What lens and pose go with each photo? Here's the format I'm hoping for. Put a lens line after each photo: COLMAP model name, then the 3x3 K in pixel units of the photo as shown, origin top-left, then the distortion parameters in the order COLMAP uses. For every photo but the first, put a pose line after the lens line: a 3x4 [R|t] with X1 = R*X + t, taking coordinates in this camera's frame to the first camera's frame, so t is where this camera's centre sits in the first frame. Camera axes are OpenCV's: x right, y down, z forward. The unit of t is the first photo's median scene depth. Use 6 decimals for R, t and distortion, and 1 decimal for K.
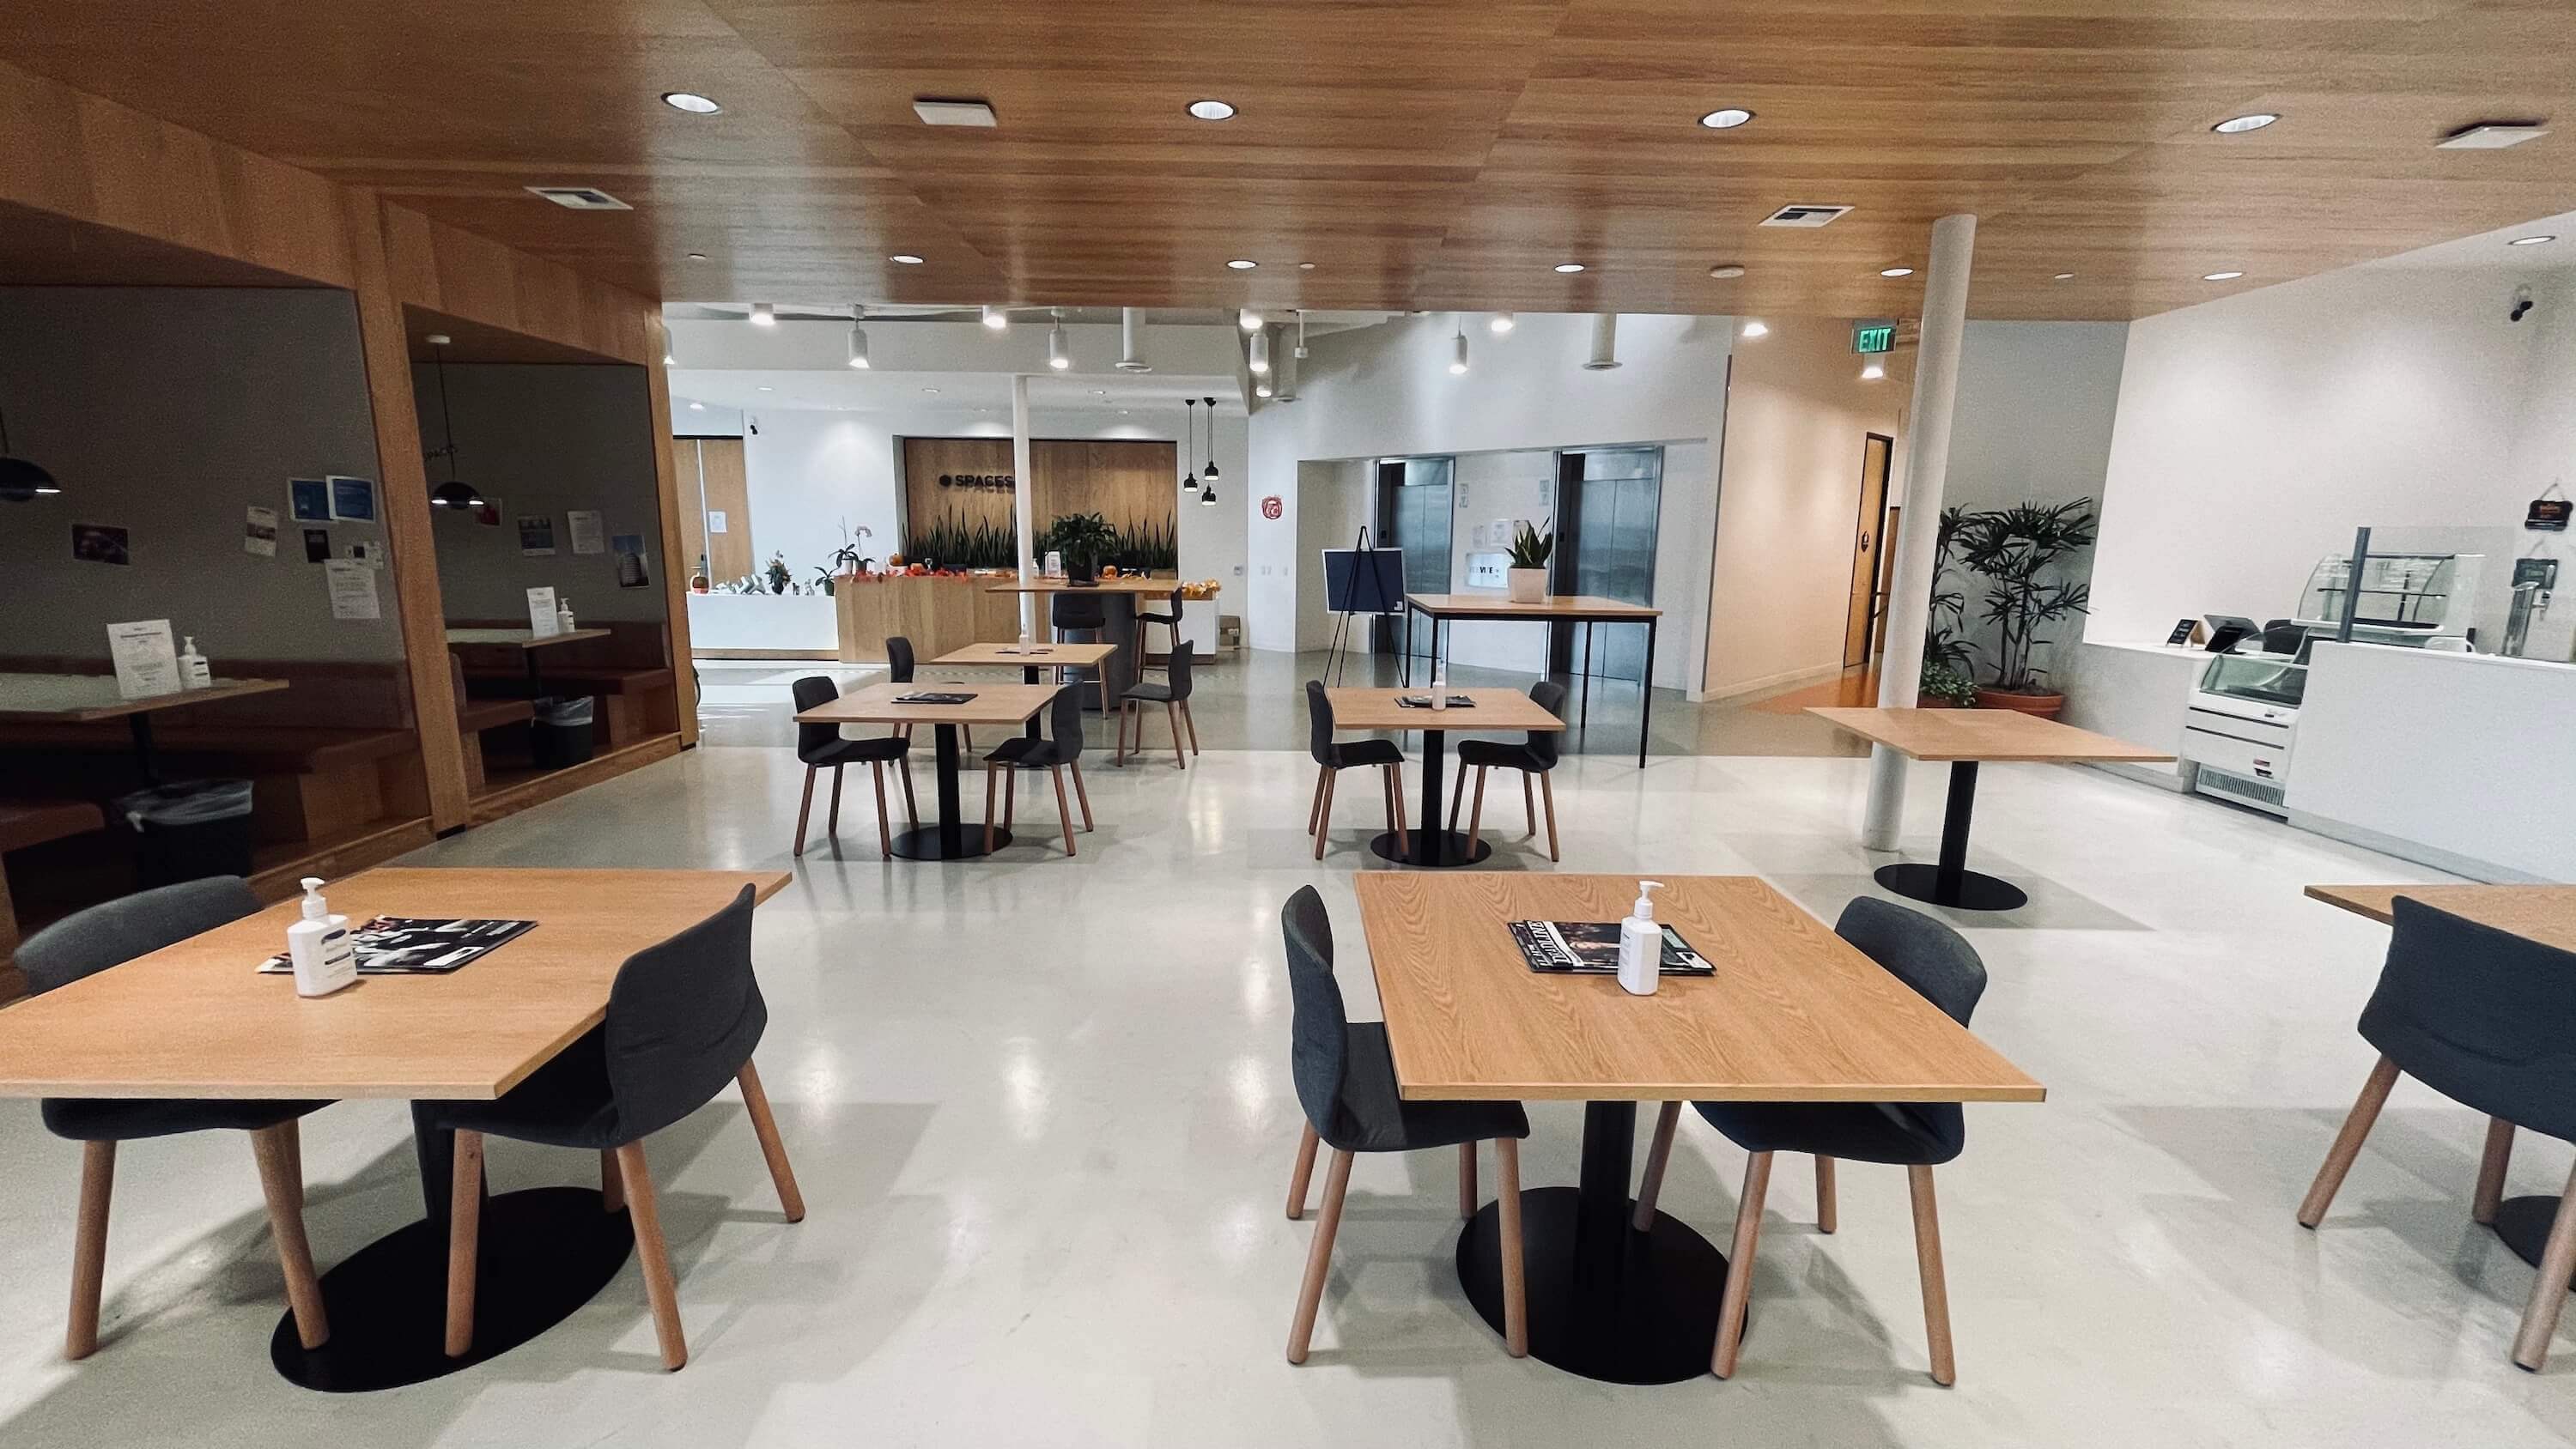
lens RADIAL K [[1056.0, 0, 1279.5], [0, 1056.0, 726.4], [0, 0, 1]] dist [0.009655, 0.000024]
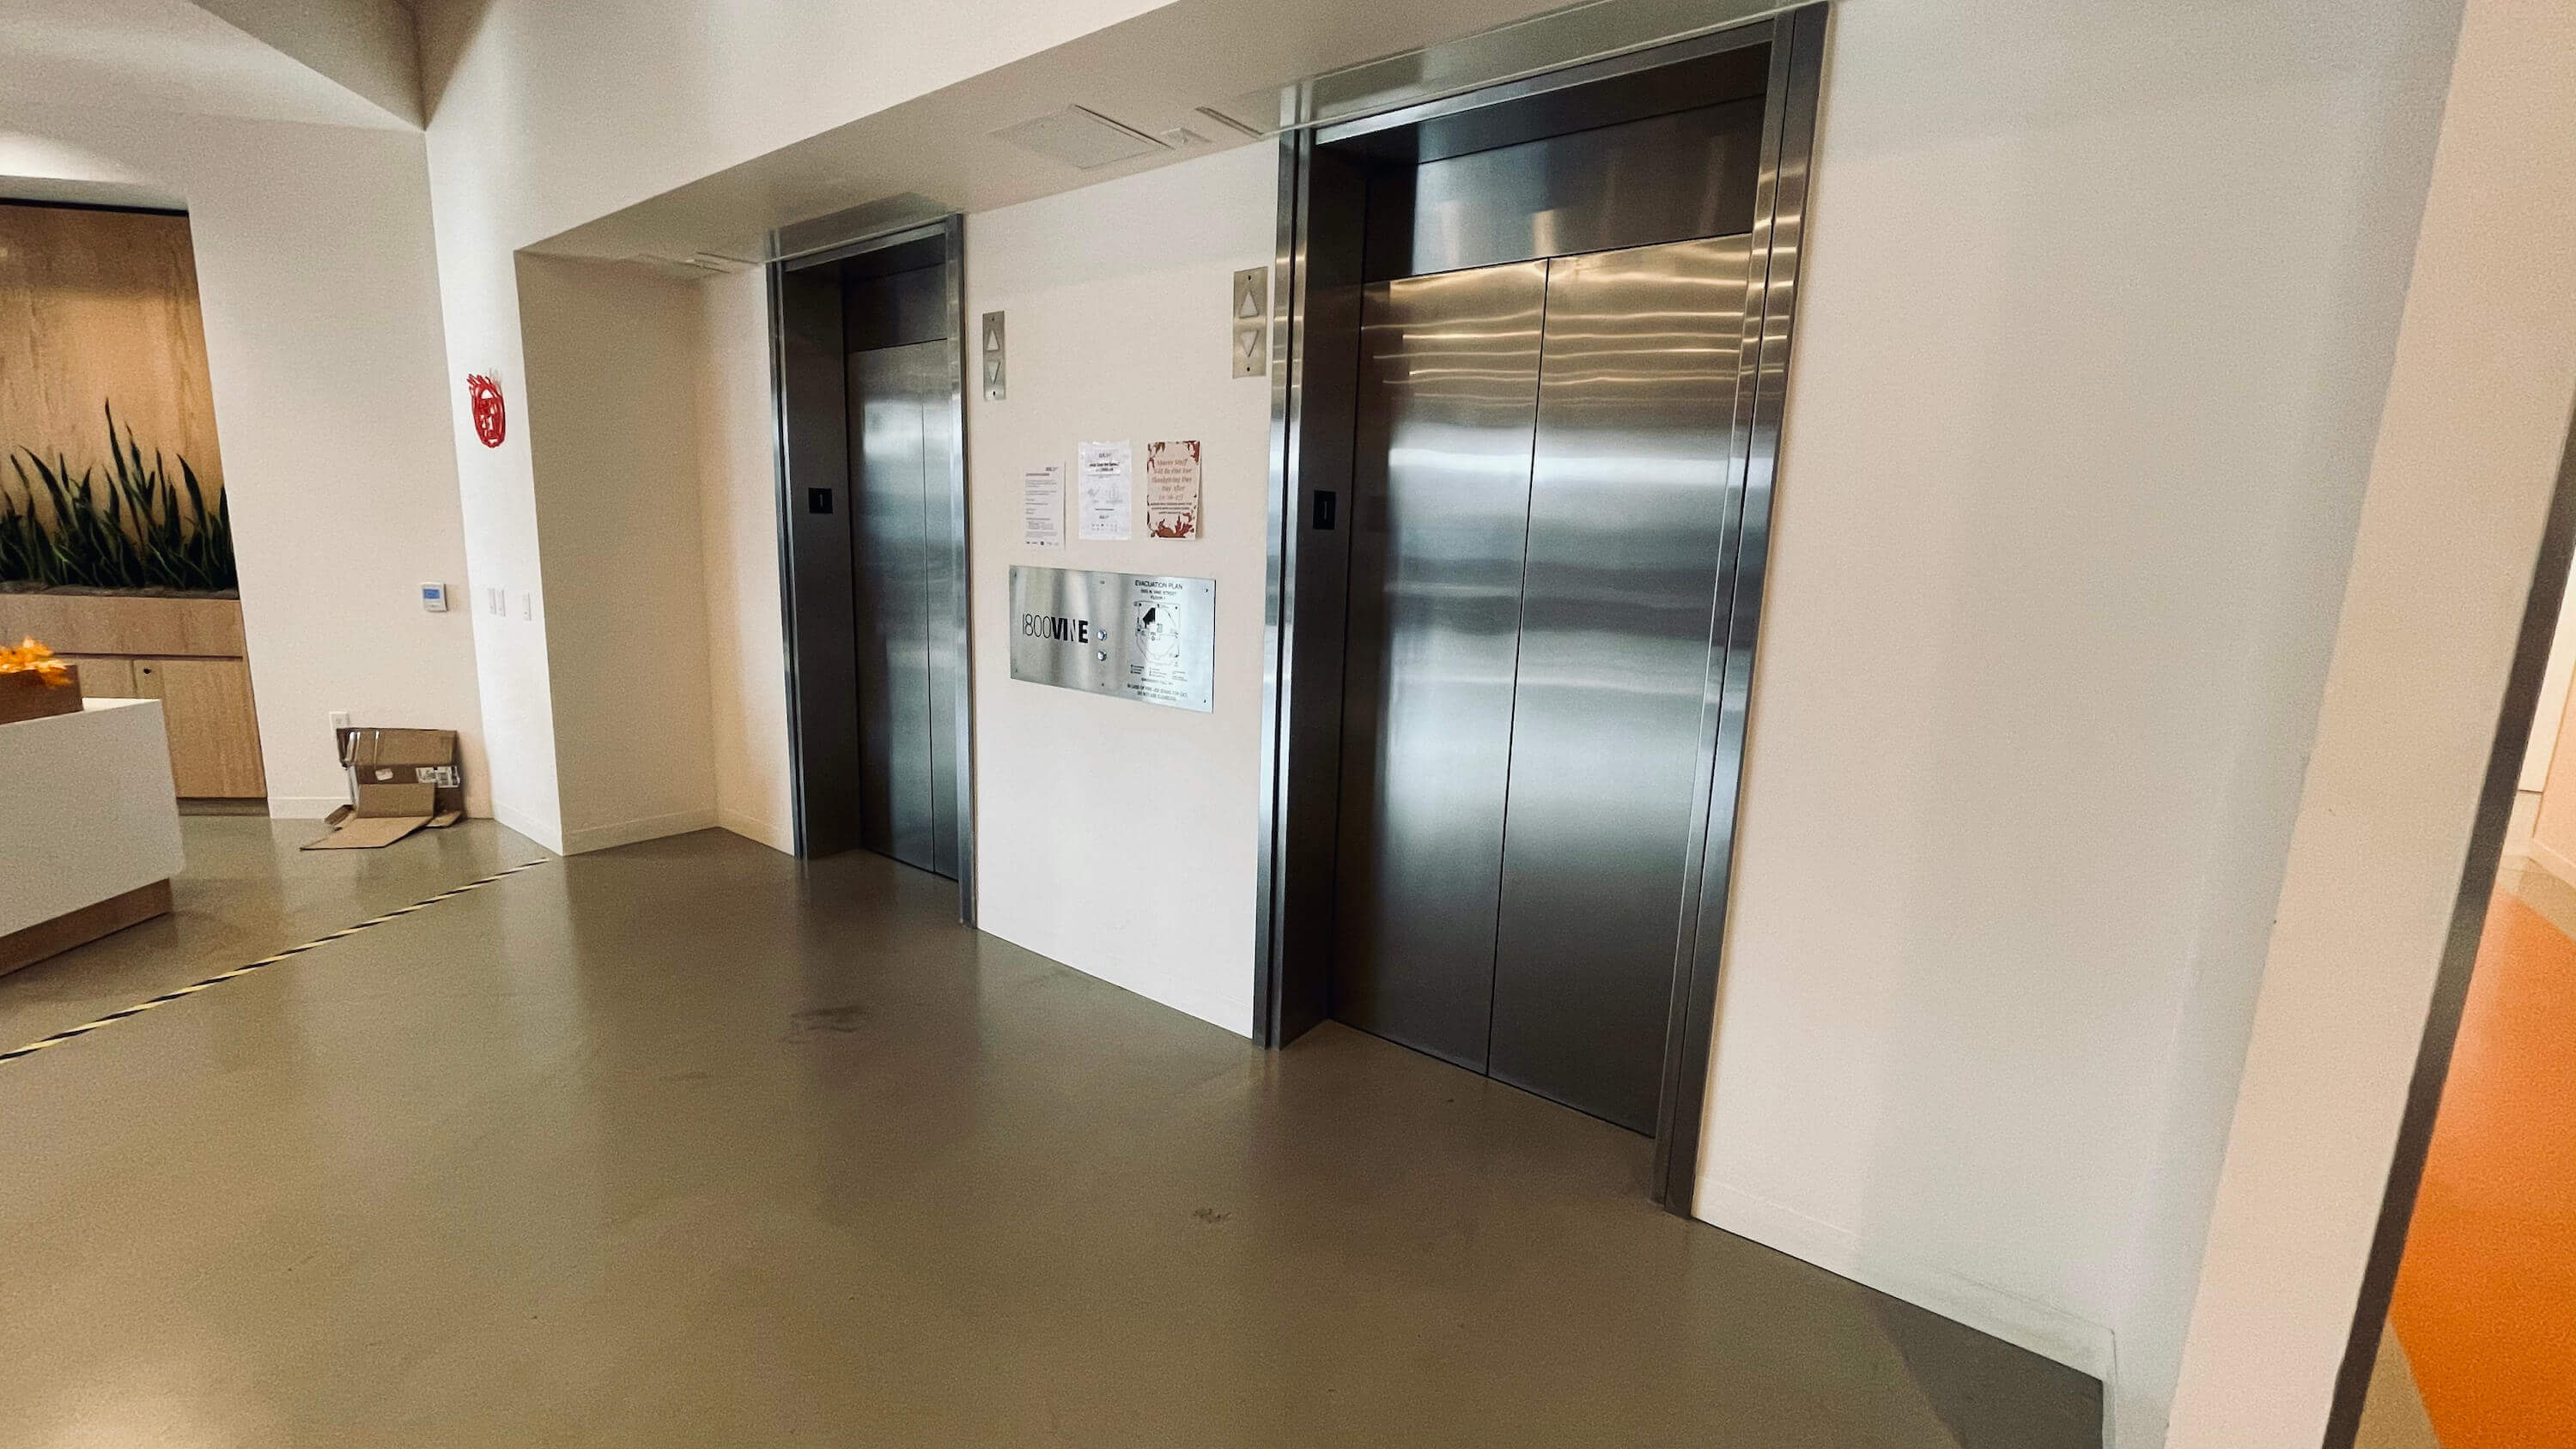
lens RADIAL K [[1057.7, 0, 1288.0], [0, 1057.7, 724.5], [0, 0, 1]] dist [0.001941, 0.000006]
pose [[0.990919, -0.001017, 0.134457, 0.275167], [0.001901, 0.999977, -0.006448, -0.154878], [-0.134448, 0.006645, 0.990898, 0.923933]]
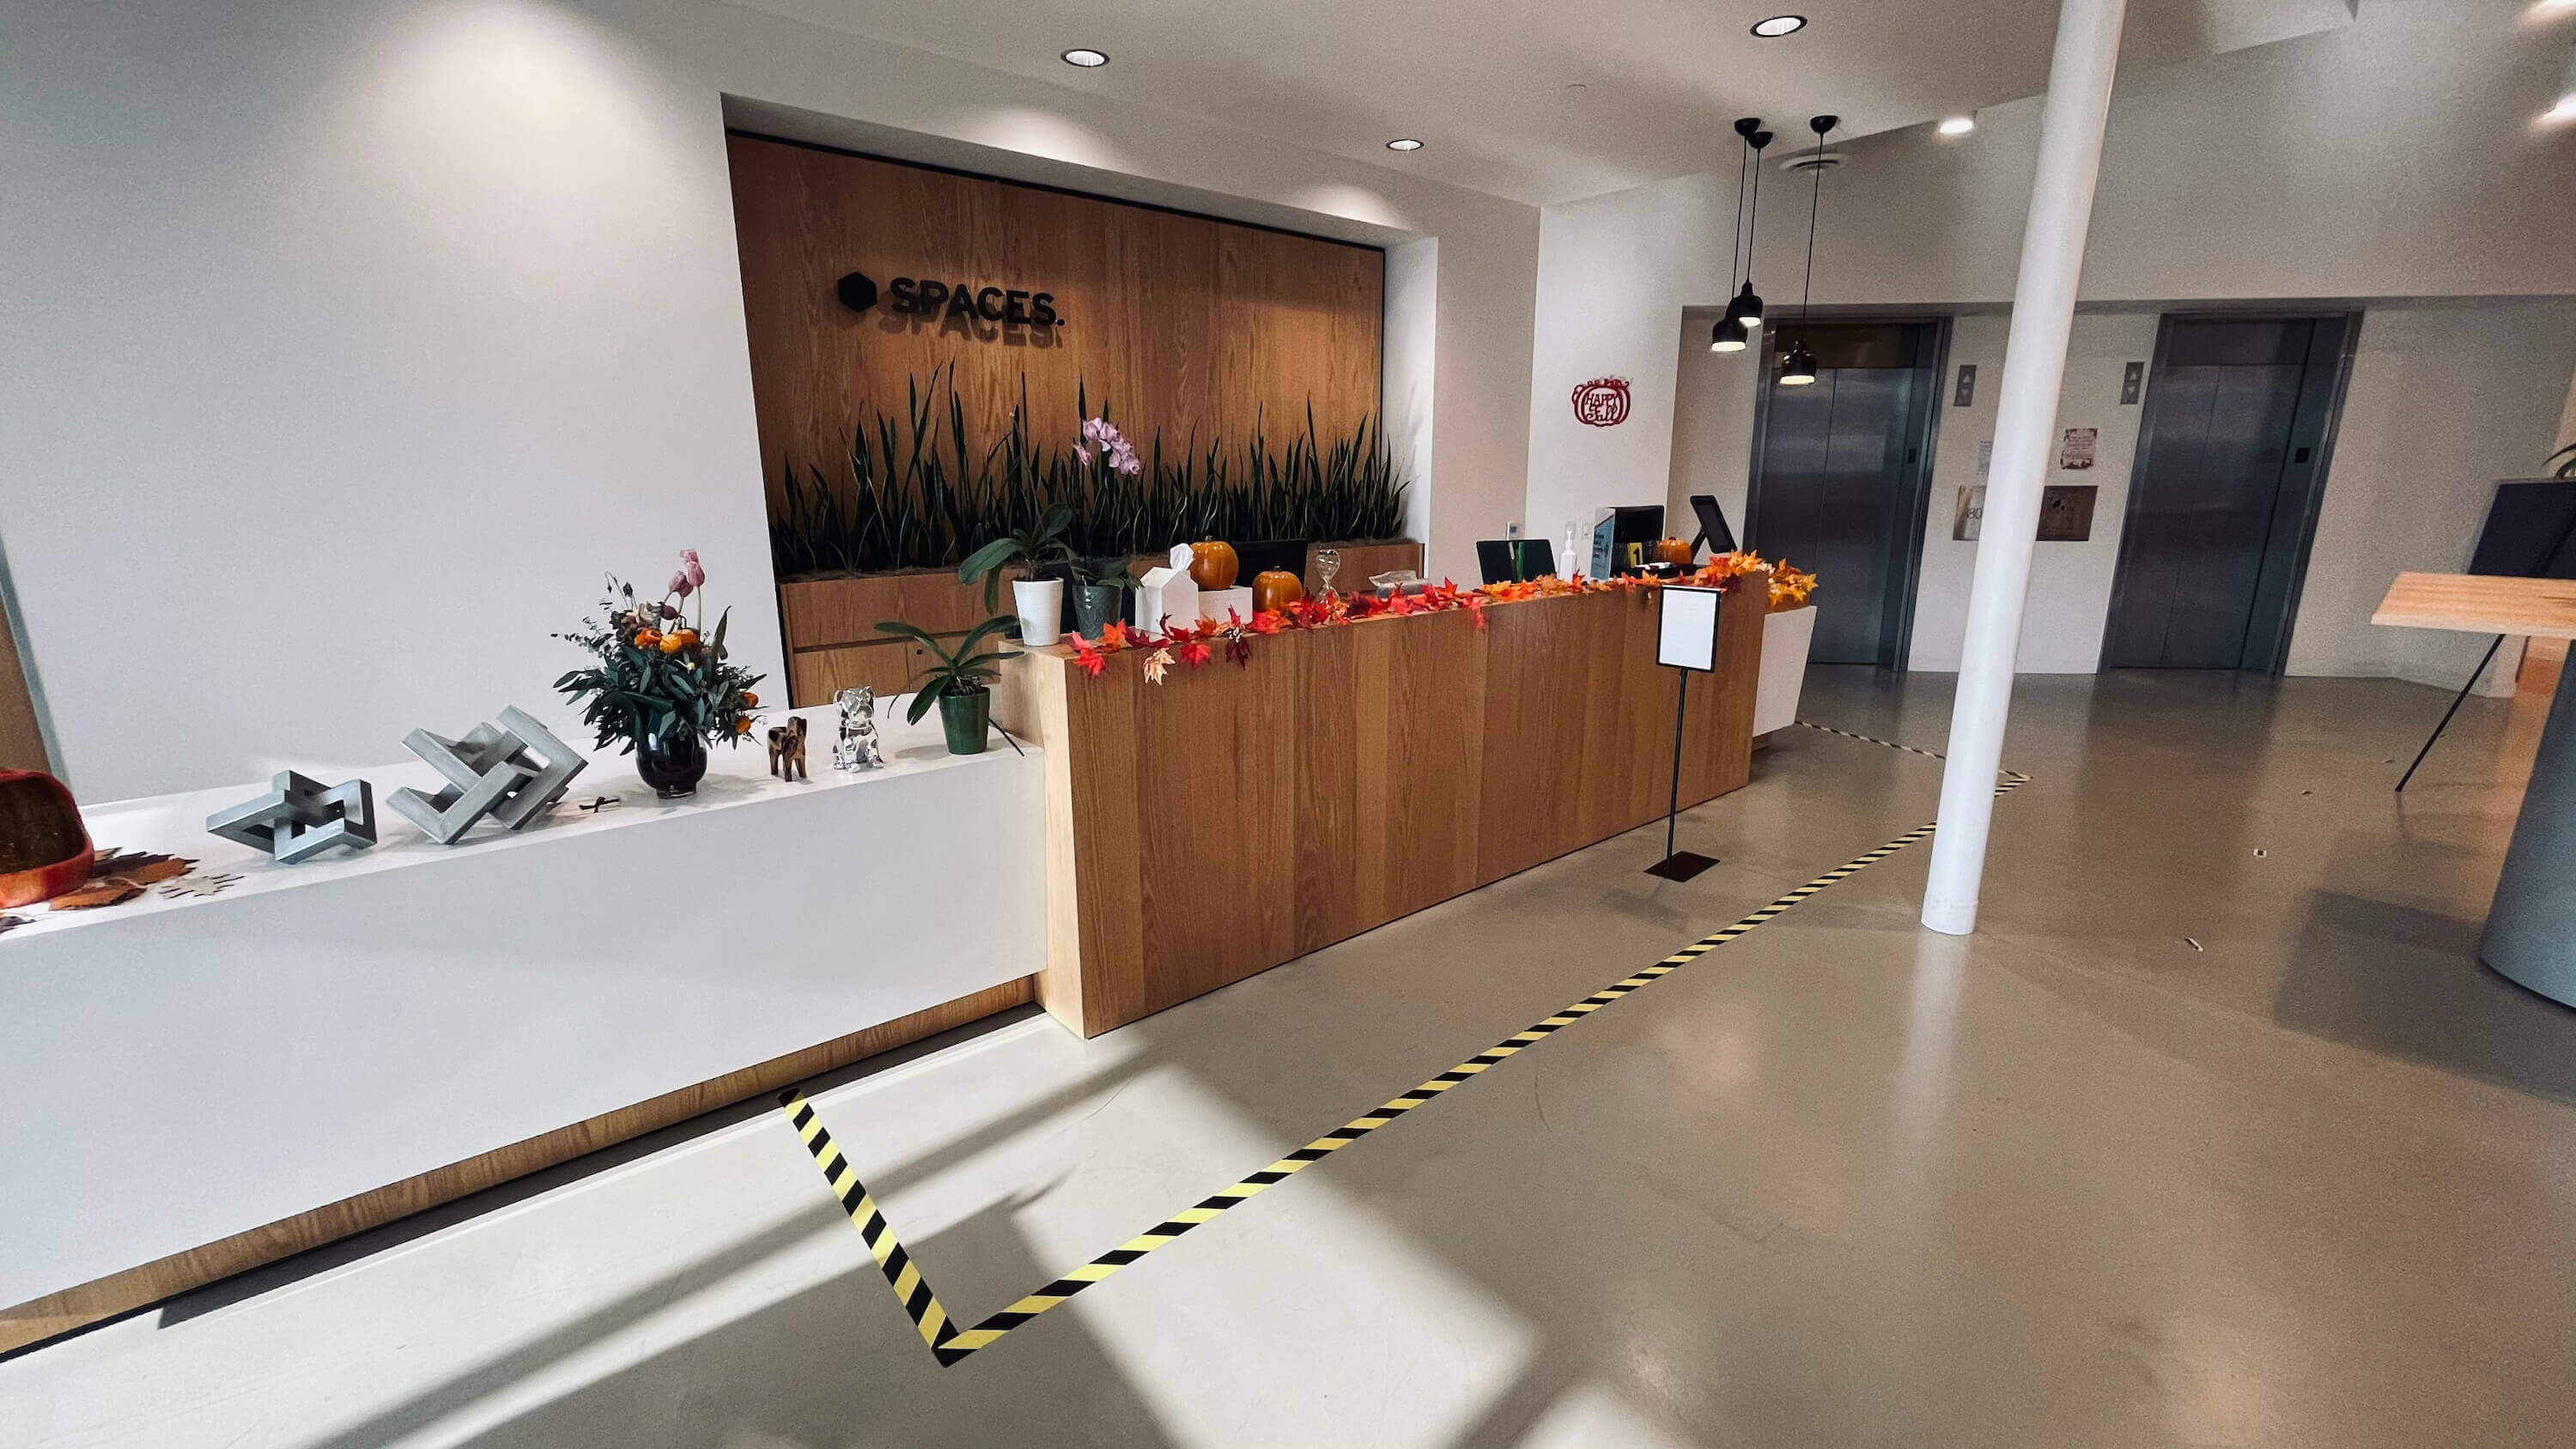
lens RADIAL K [[1057.7, 0, 1288.0], [0, 1057.7, 724.5], [0, 0, 1]] dist [0.001941, 0.000006]
pose [[0.755881, -0.166391, 0.633212, -0.656315], [0.131210, 0.986044, 0.102477, -0.184160], [-0.641426, 0.005623, 0.767164, 1.022942]]
